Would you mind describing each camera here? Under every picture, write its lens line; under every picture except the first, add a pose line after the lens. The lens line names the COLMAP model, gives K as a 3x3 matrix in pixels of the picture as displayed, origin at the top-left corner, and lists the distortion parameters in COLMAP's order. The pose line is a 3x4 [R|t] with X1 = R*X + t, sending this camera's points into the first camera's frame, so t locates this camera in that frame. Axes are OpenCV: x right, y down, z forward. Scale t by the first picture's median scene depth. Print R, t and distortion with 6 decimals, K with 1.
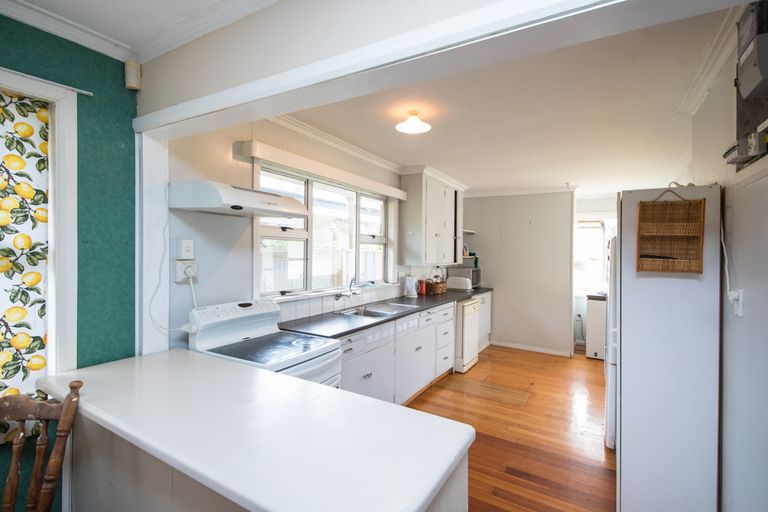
lens RADIAL K [[361.5, 0, 388.7], [0, 361.5, 254.4], [0, 0, 1]] dist [0.059758, 0.000278]
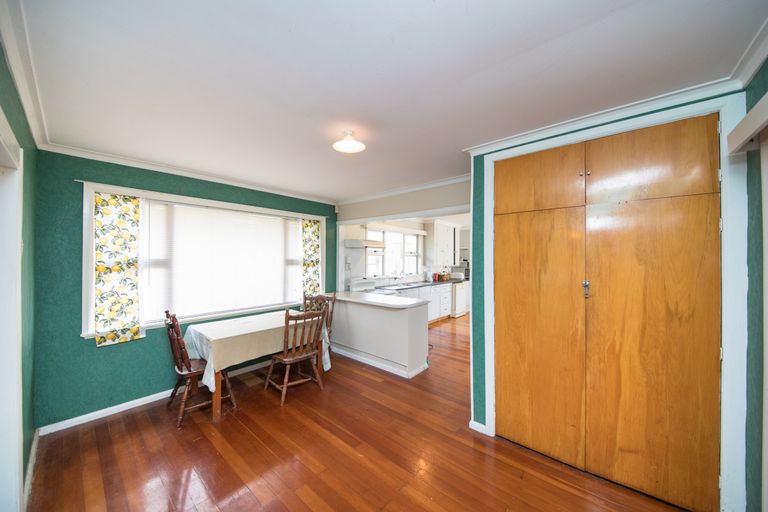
lens RADIAL K [[266.0, 0, 382.4], [0, 266.0, 259.0], [0, 0, 1]] dist [0.000797, 0.000002]
pose [[0.982853, -0.006725, -0.184268, 0.087064], [0.005689, 0.999965, -0.006148, -0.002650], [0.184303, 0.004994, 0.982857, -0.651377]]
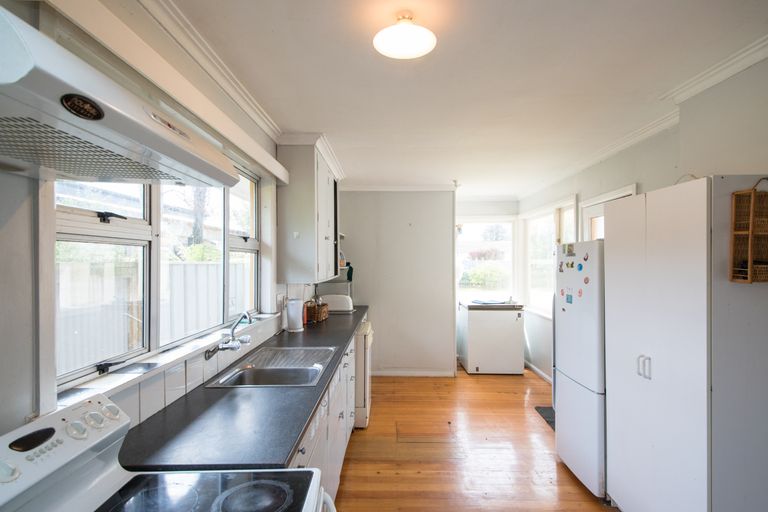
lens RADIAL K [[404.4, 0, 389.2], [0, 404.4, 256.8], [0, 0, 1]] dist [0.029252, -0.007830]
pose [[0.867200, -0.015809, 0.497709, -0.175634], [0.022976, 0.999702, -0.008278, -0.008716], [-0.497430, 0.018614, 0.867305, 0.307228]]
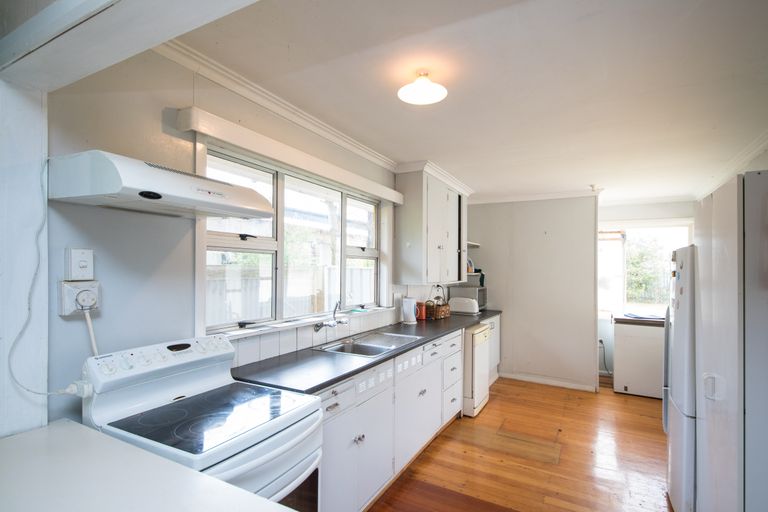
lens RADIAL K [[383.9, 0, 384.7], [0, 383.9, 264.5], [0, 0, 1]] dist [0.048246, -0.001606]
pose [[0.999504, -0.005368, 0.031029, -0.020993], [0.005947, 0.999809, -0.018613, 0.001171], [-0.030924, 0.018789, 0.999345, 0.158993]]
